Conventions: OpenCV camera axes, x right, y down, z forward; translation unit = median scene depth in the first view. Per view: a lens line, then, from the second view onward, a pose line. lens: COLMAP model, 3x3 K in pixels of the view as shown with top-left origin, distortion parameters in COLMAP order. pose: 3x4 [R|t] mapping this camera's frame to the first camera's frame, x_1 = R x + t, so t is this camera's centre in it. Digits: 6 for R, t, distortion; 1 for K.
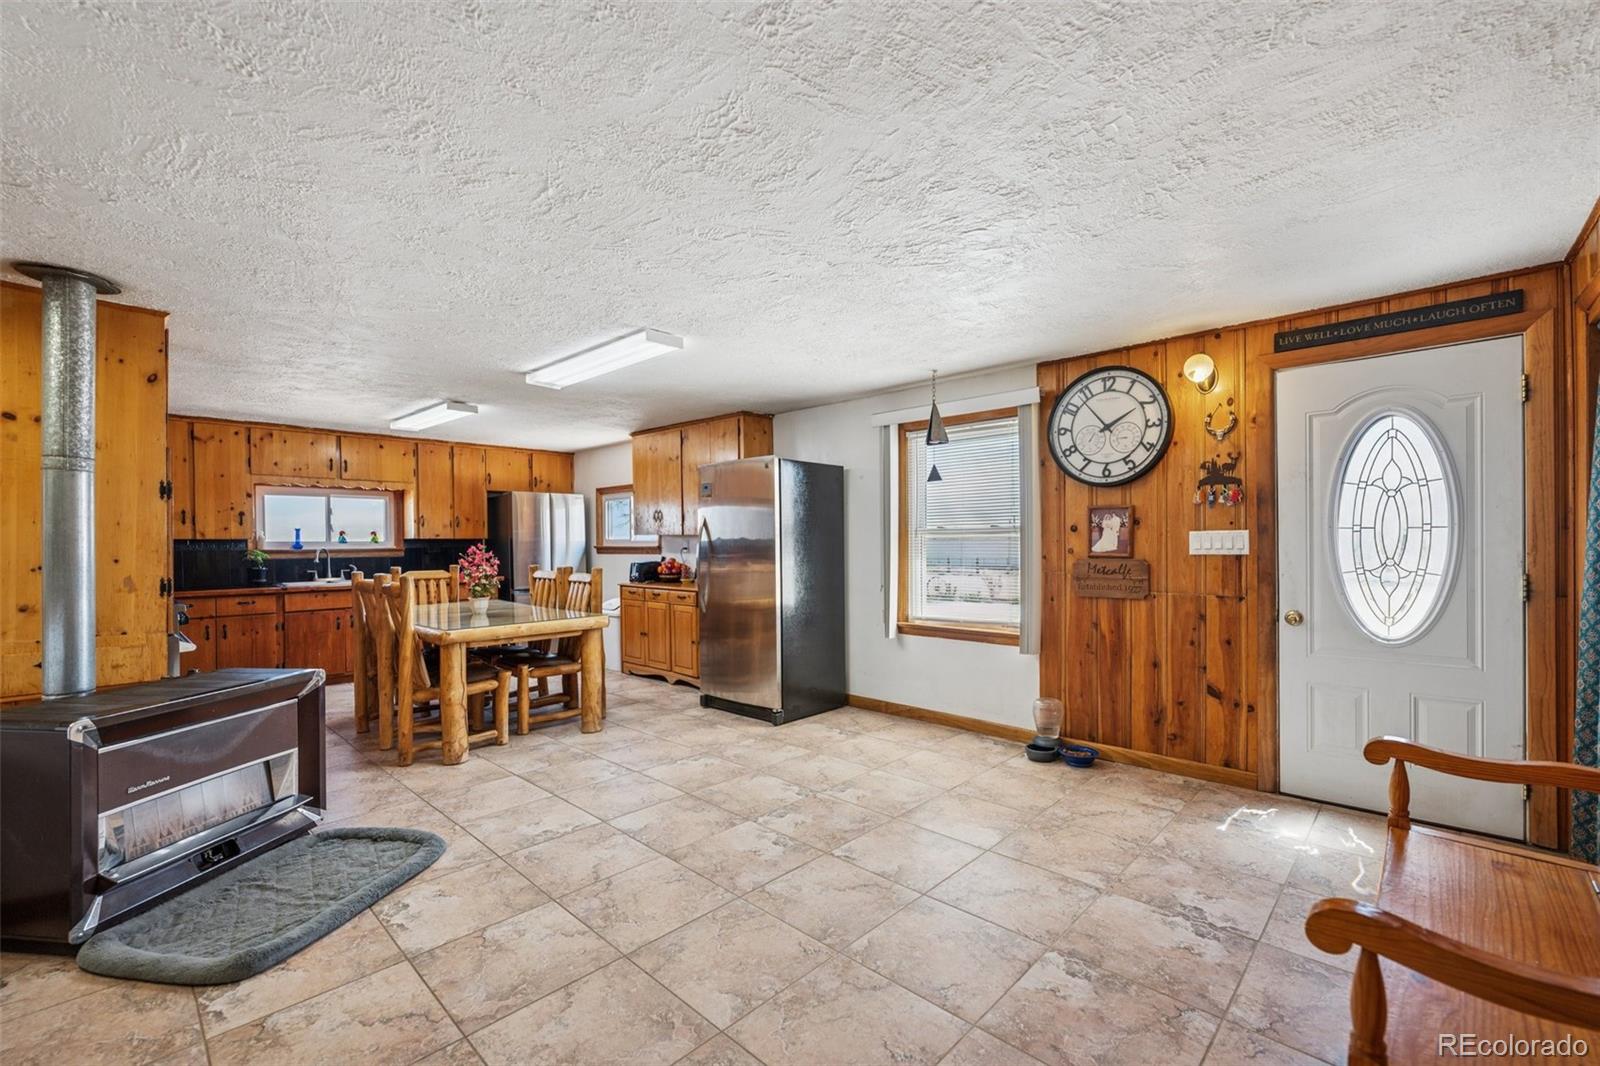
lens RADIAL K [[683.2, 0, 799.6], [0, 683.2, 543.7], [0, 0, 1]] dist [-0.002756, 0.000752]
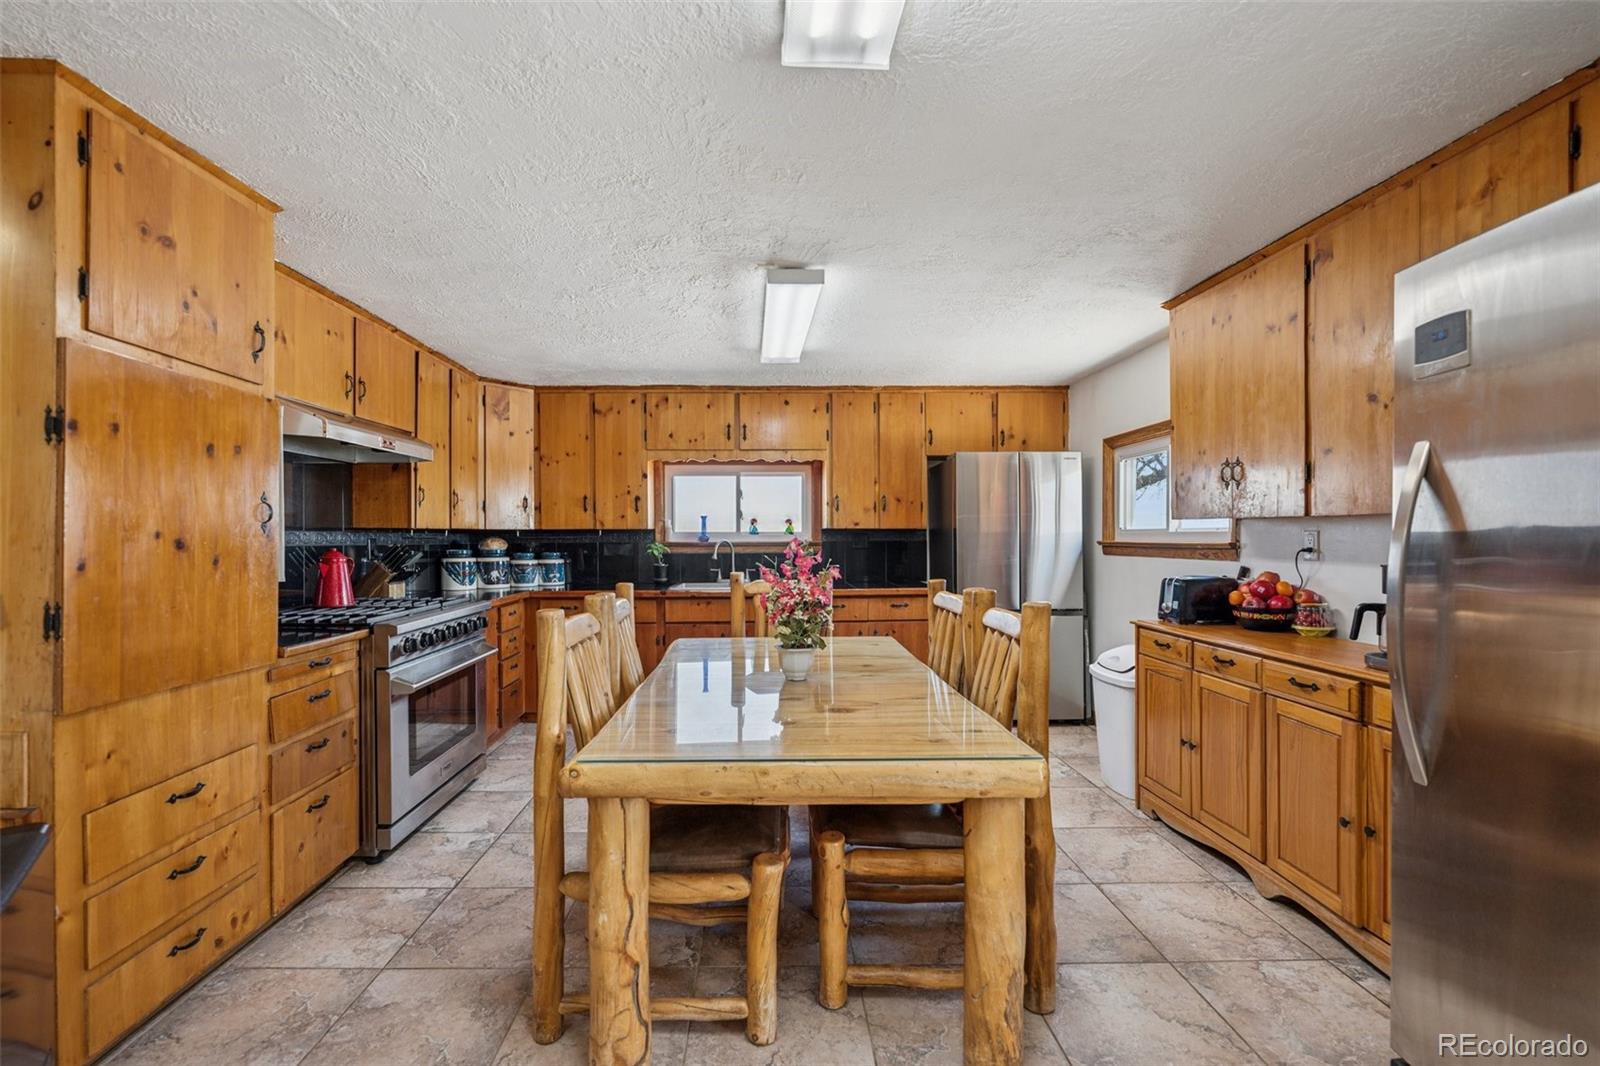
lens RADIAL K [[683.2, 0, 769.2], [0, 683.2, 547.8], [0, 0, 1]] dist [-0.002756, 0.000752]
pose [[0.696548, 0.017660, -0.717293, -0.101315], [-0.004988, 0.999792, 0.019771, -0.000968], [0.717493, -0.010194, 0.696491, 0.491511]]
